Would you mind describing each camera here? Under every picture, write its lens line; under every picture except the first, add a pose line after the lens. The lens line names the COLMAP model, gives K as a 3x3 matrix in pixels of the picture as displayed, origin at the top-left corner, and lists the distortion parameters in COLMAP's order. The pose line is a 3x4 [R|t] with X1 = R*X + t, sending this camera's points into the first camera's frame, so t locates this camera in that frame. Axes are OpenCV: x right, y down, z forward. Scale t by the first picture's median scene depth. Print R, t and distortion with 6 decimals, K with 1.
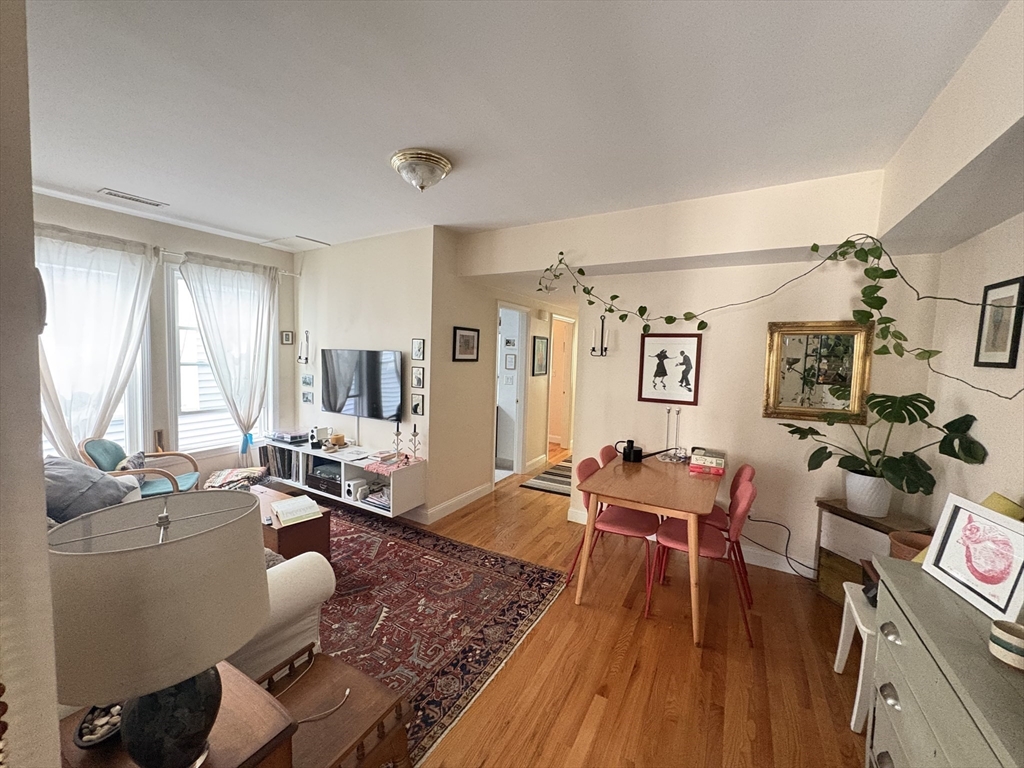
lens RADIAL K [[407.8, 0, 512.9], [0, 407.8, 384.4], [0, 0, 1]] dist [0.000724, 0.000217]
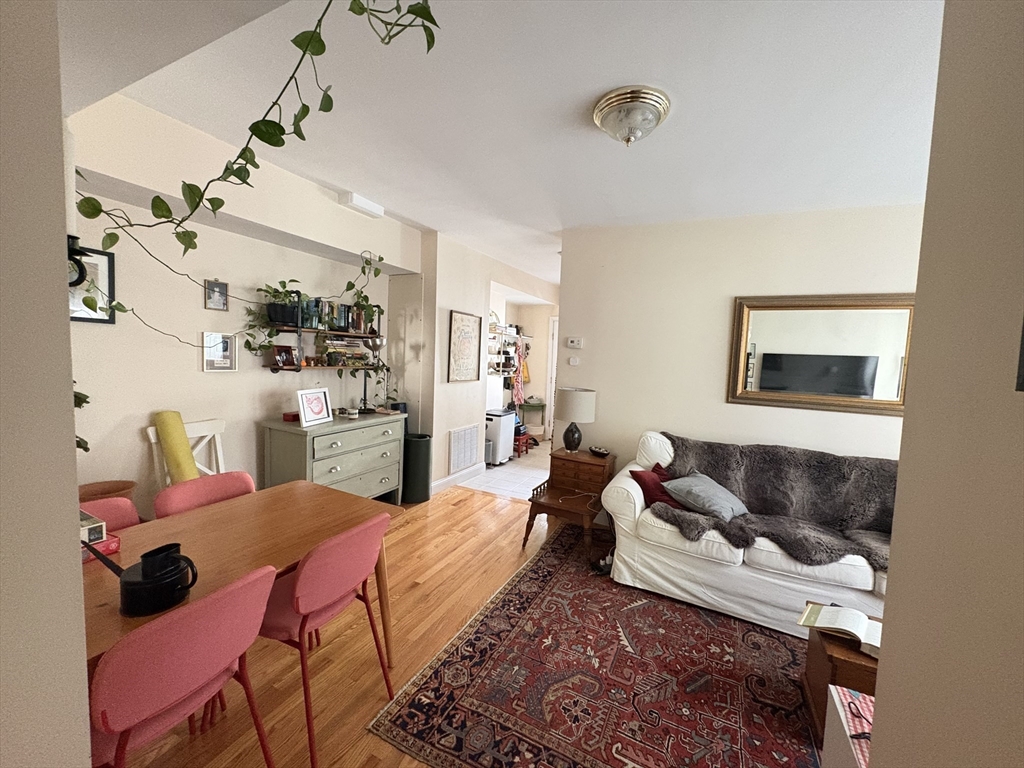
lens RADIAL K [[407.8, 0, 512.9], [0, 407.8, 384.4], [0, 0, 1]] dist [0.000724, 0.000217]
pose [[-0.995492, -0.067833, -0.066284, 0.020334], [-0.076999, 0.986095, 0.147270, -0.084257], [0.055372, 0.151710, -0.986873, 1.441188]]
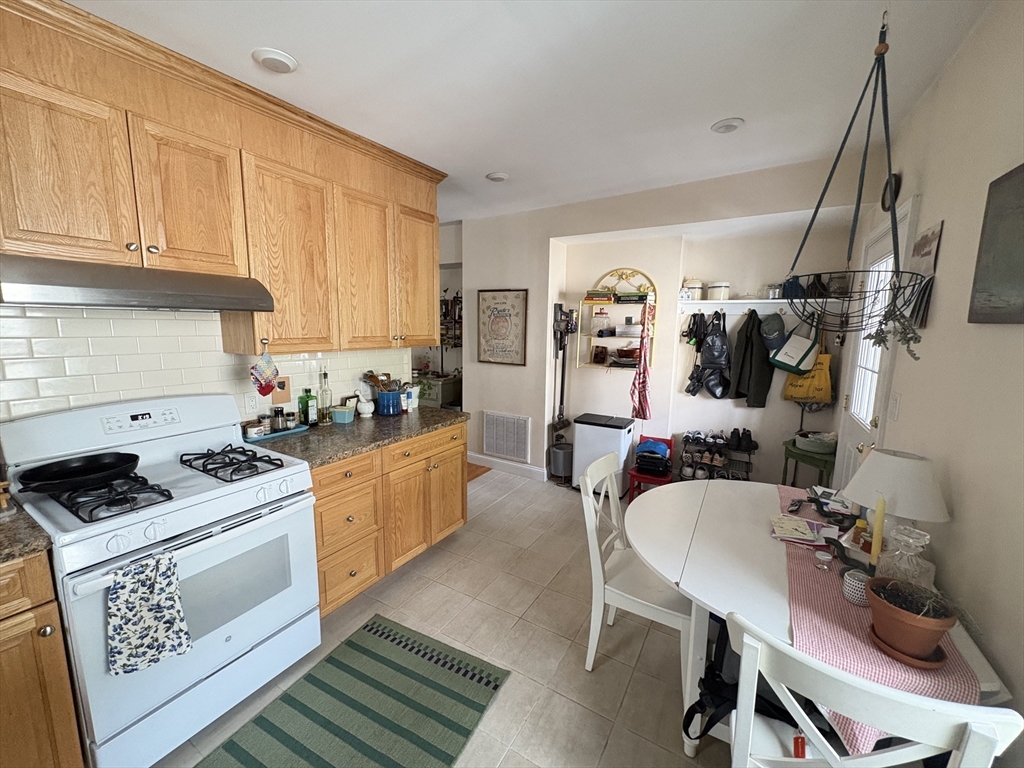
lens RADIAL K [[407.8, 0, 512.9], [0, 407.8, 384.4], [0, 0, 1]] dist [0.000724, 0.000217]
pose [[0.031249, -0.174520, 0.984158, -1.305175], [0.063999, 0.982967, 0.172277, -0.028350], [-0.997461, 0.057602, 0.041886, -0.162161]]
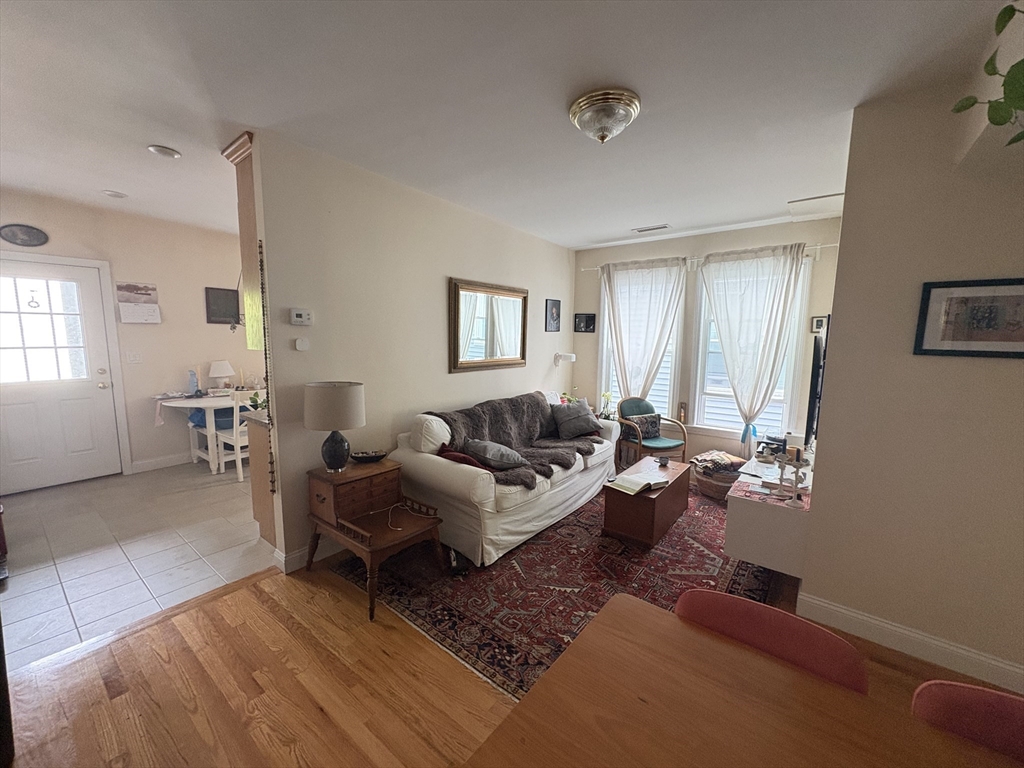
lens RADIAL K [[407.8, 0, 512.9], [0, 407.8, 384.4], [0, 0, 1]] dist [0.000724, 0.000217]
pose [[-0.144293, 0.093333, -0.985124, 0.540190], [-0.095517, 0.989579, 0.107746, -0.035774], [0.984914, 0.109643, -0.133875, 0.763219]]
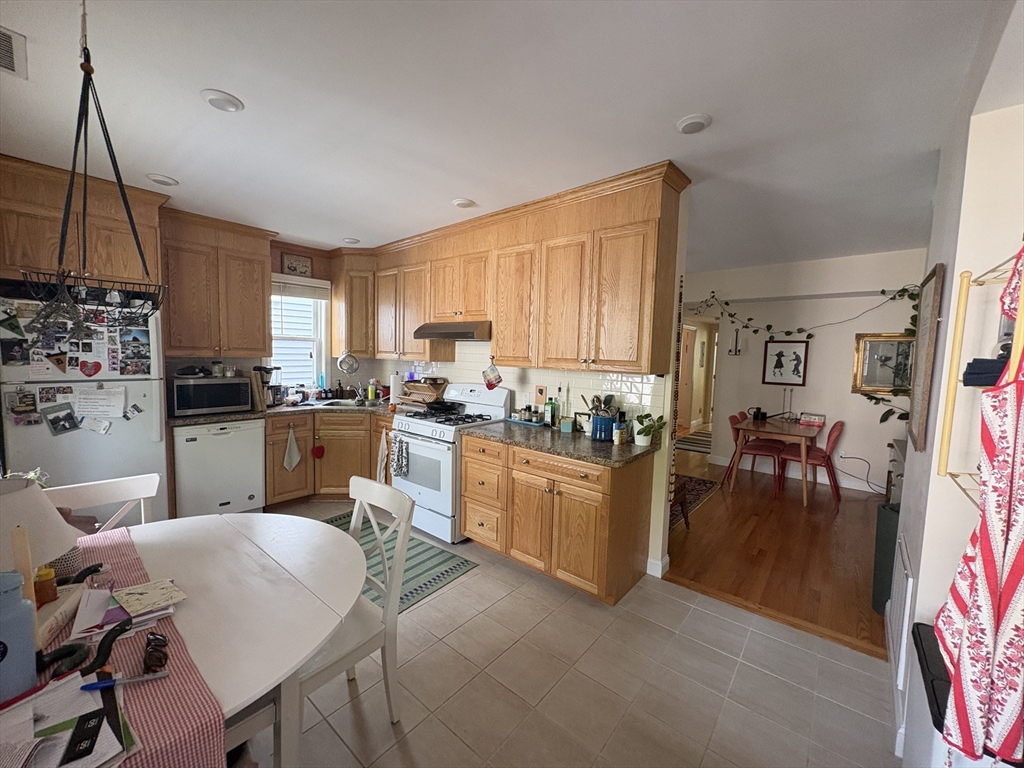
lens RADIAL K [[407.8, 0, 512.9], [0, 407.8, 384.4], [0, 0, 1]] dist [0.000724, 0.000217]
pose [[0.983289, 0.010662, -0.181740, -0.397919], [-0.011365, 0.999931, -0.002828, 0.066542], [0.181697, 0.004846, 0.983343, -0.808440]]
